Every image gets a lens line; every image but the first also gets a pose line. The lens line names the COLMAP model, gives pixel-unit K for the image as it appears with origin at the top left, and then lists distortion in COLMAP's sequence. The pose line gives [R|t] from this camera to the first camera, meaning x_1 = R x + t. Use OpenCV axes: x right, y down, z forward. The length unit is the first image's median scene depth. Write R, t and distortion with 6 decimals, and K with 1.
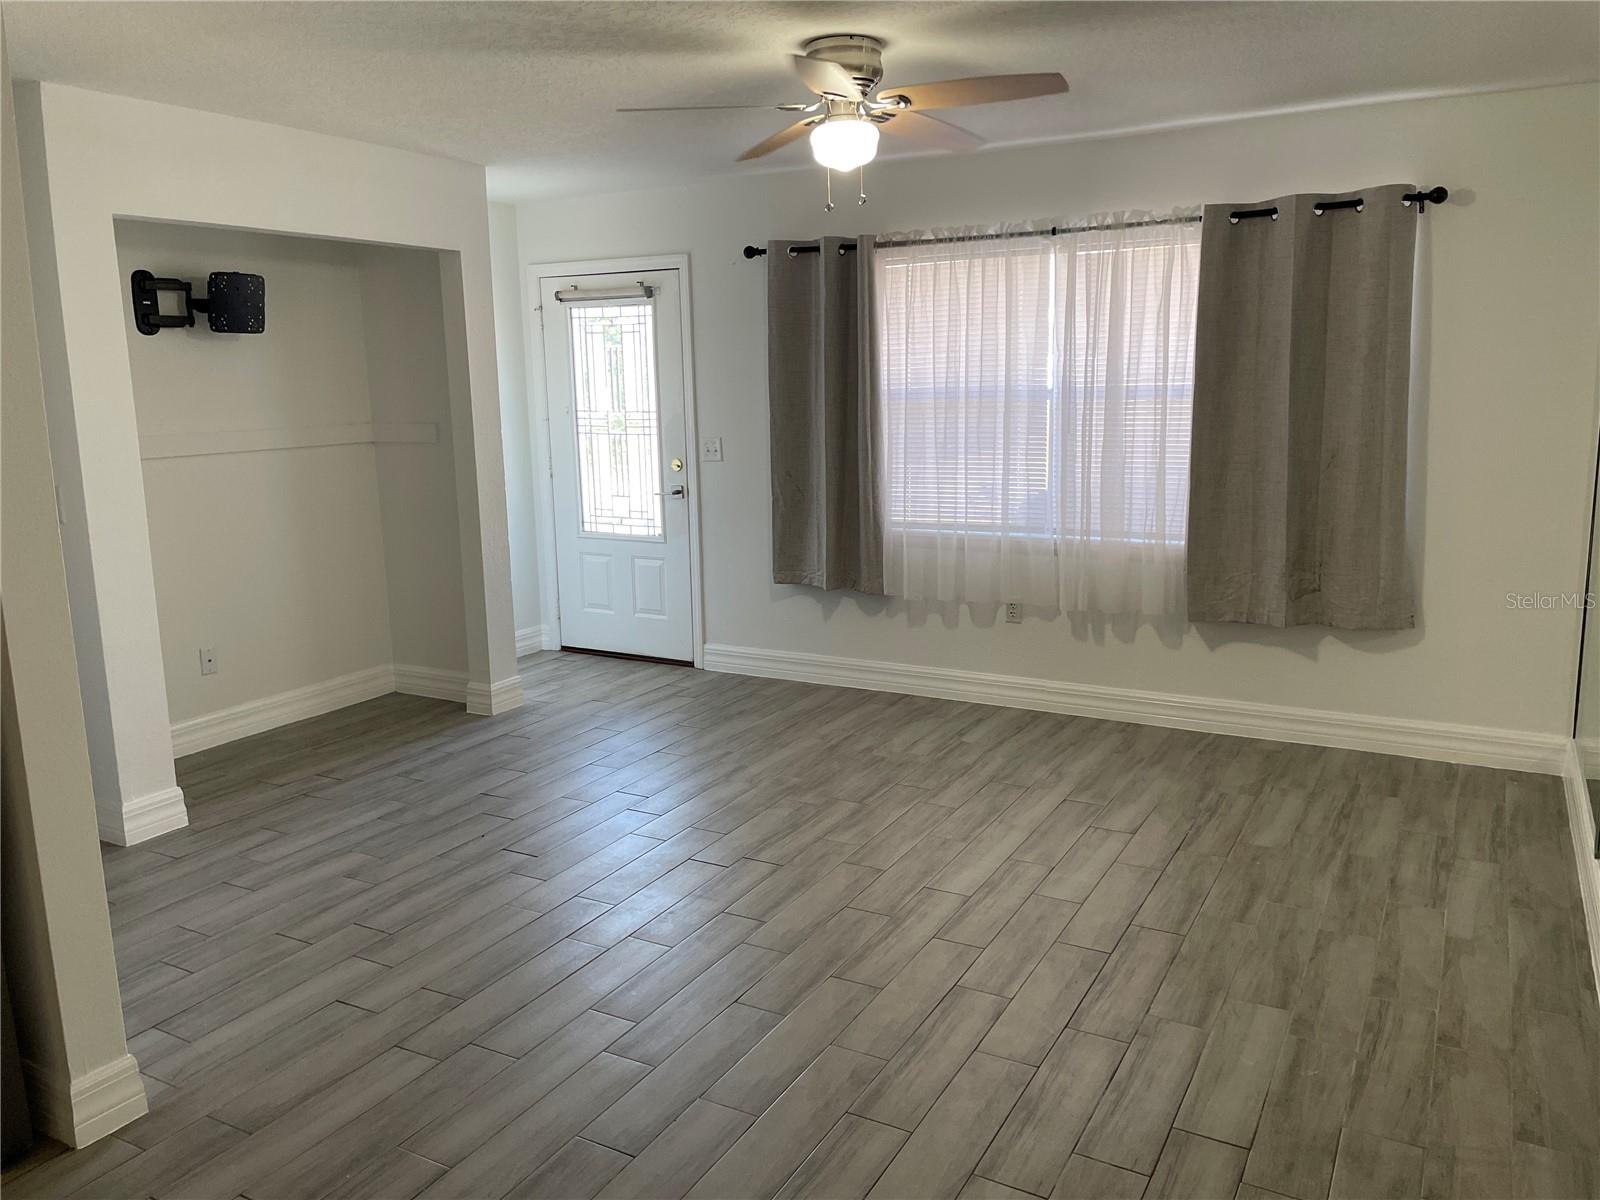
lens RADIAL K [[1201.4, 0, 803.9], [0, 1201.4, 600.0], [0, 0, 1]] dist [0.035826, -0.026683]
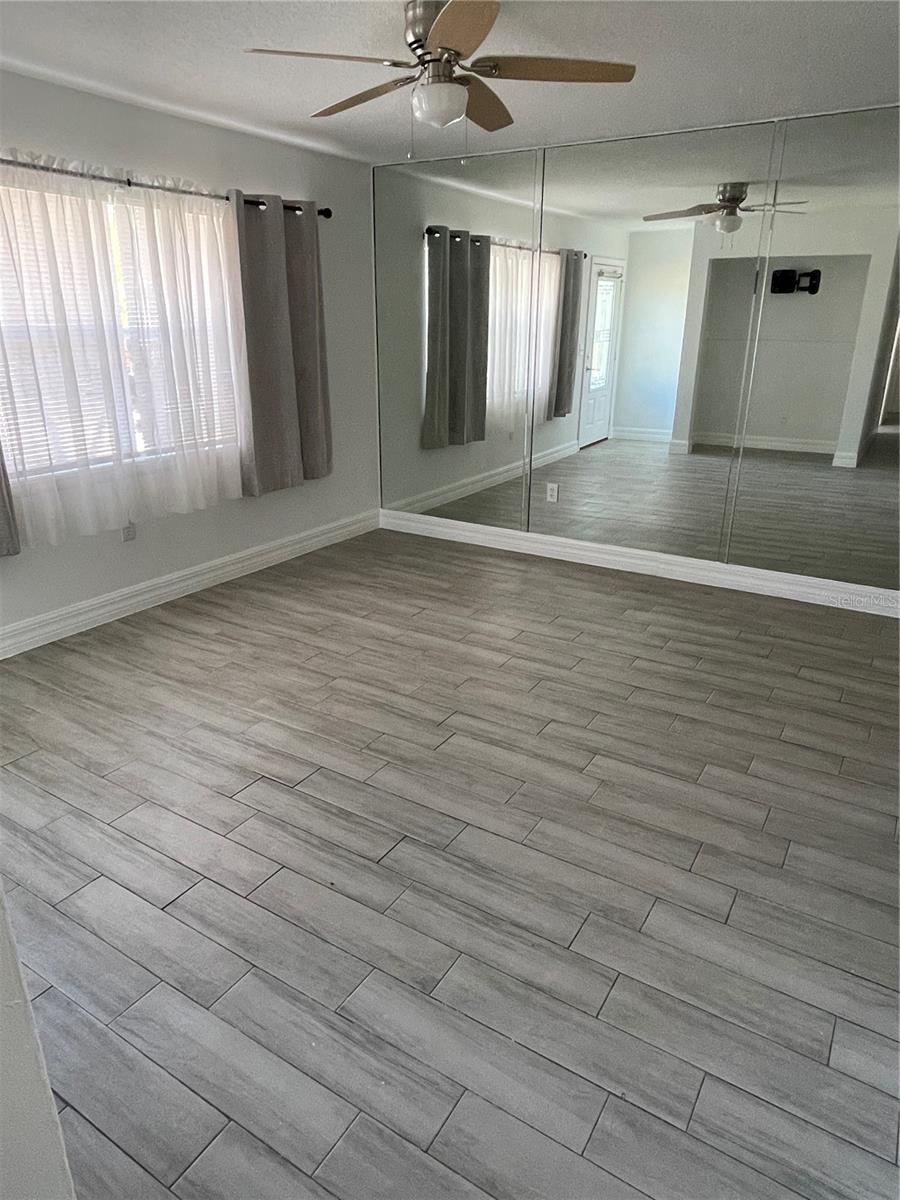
lens RADIAL K [[769.6, 0, 451.3], [0, 769.6, 596.1], [0, 0, 1]] dist [0.010351, -0.005794]
pose [[0.044502, -0.320545, 0.946187, -0.651791], [0.176630, 0.934729, 0.308356, -0.128811], [-0.983271, 0.153402, 0.098215, 0.777115]]
